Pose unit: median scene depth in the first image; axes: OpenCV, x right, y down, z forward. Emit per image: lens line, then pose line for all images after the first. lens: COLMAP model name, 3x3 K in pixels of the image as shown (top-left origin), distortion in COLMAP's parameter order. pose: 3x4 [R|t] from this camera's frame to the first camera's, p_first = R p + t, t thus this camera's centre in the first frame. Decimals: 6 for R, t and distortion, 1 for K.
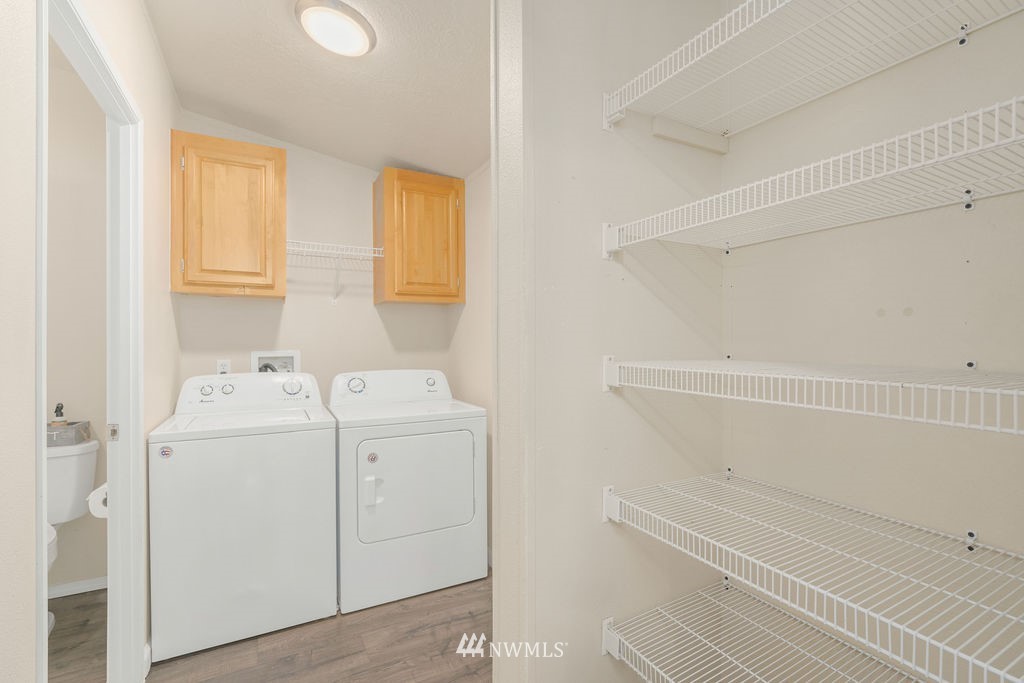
lens RADIAL K [[455.5, 0, 512.8], [0, 455.5, 343.0], [0, 0, 1]] dist [-0.003271, -0.000070]
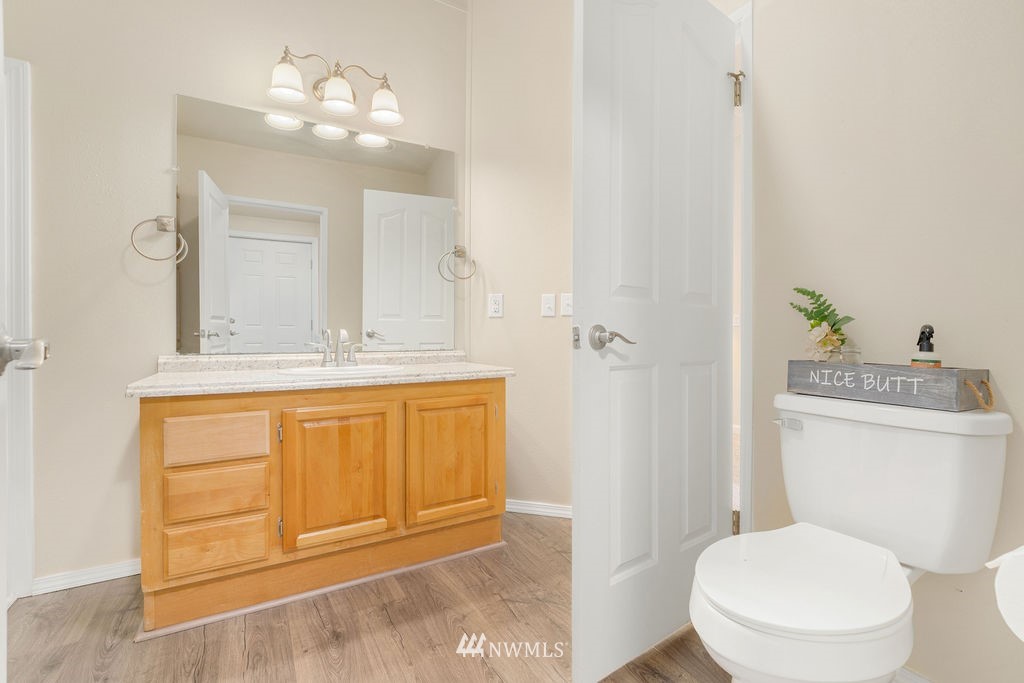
lens RADIAL K [[455.5, 0, 503.9], [0, 455.5, 330.9], [0, 0, 1]] dist [-0.003271, -0.000070]
pose [[0.020632, 0.014996, -0.999675, -0.504587], [-0.001073, 0.999887, 0.014977, 0.132583], [0.999787, 0.000763, 0.020646, 0.520901]]
